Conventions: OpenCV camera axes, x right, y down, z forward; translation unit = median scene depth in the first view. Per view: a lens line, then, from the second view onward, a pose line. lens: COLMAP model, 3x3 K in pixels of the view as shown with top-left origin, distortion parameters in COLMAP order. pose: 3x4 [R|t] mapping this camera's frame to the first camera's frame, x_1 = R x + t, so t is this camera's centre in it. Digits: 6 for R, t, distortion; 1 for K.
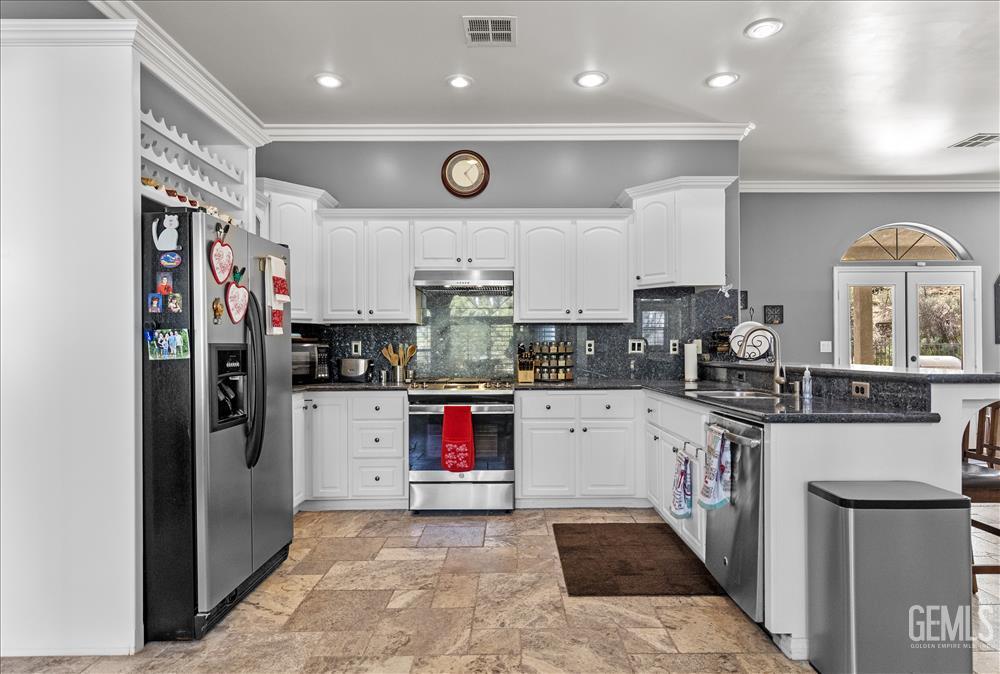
lens RADIAL K [[577.7, 0, 506.0], [0, 577.7, 343.9], [0, 0, 1]] dist [0.005925, 0.001264]
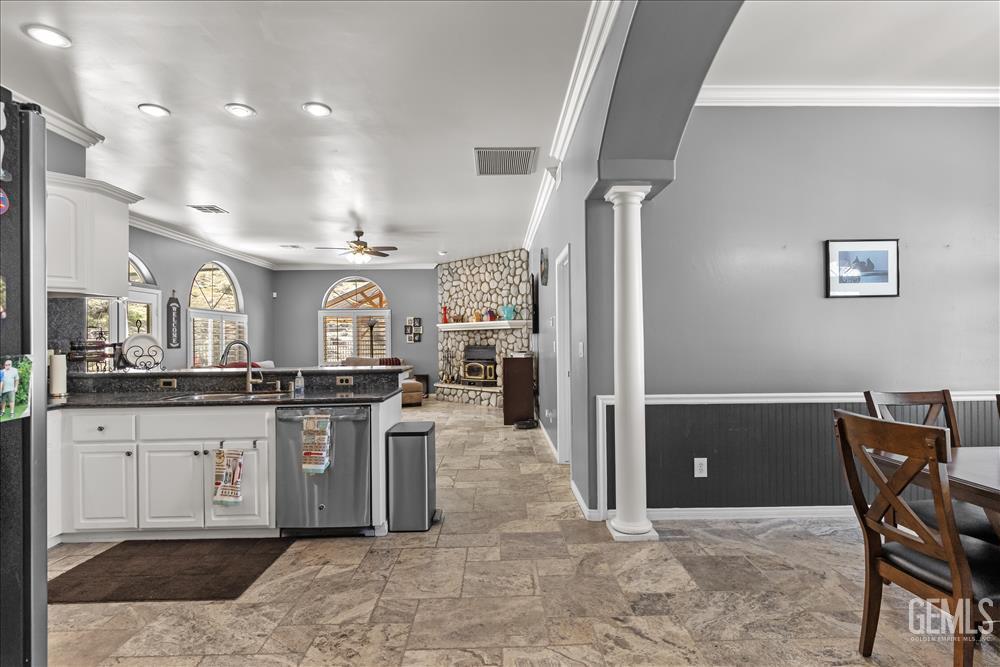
lens RADIAL K [[504.1, 0, 502.0], [0, 504.1, 334.6], [0, 0, 1]] dist [0.022348, 0.001555]
pose [[-0.005536, 0.015949, 0.999857, -0.825490], [0.002045, 0.999871, -0.015938, -0.029841], [-0.999983, 0.001956, -0.005568, 0.516770]]
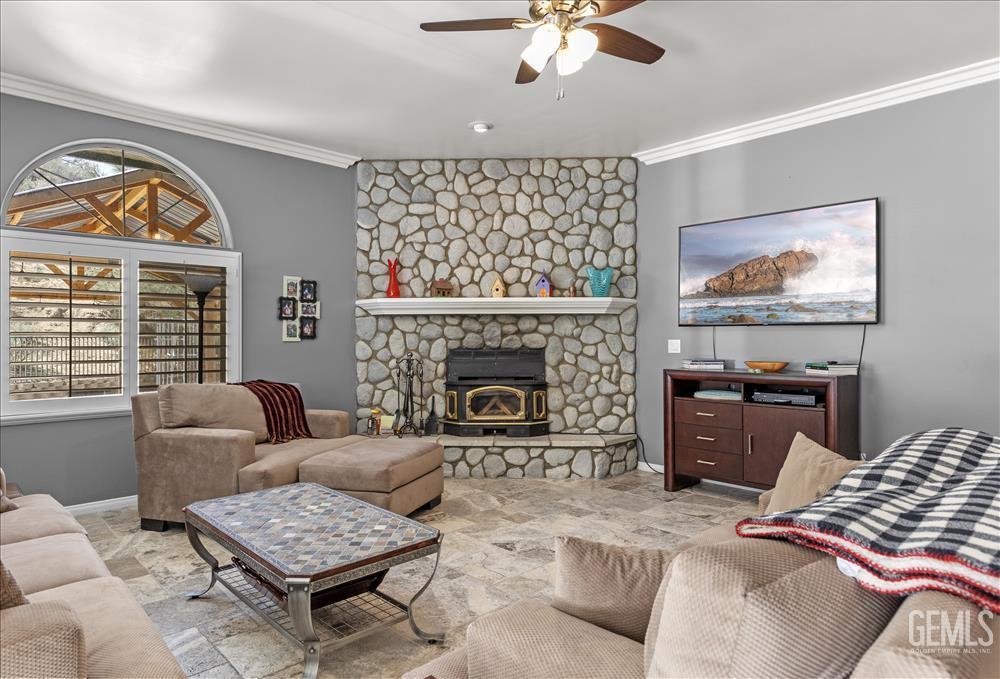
lens RADIAL K [[577.7, 0, 494.6], [0, 577.7, 335.8], [0, 0, 1]] dist [0.005925, 0.001264]
pose [[-0.692533, 0.008252, 0.721339, 1.490539], [-0.003330, 0.999887, -0.014636, -0.023205], [-0.721379, -0.012538, -0.692427, 2.067582]]
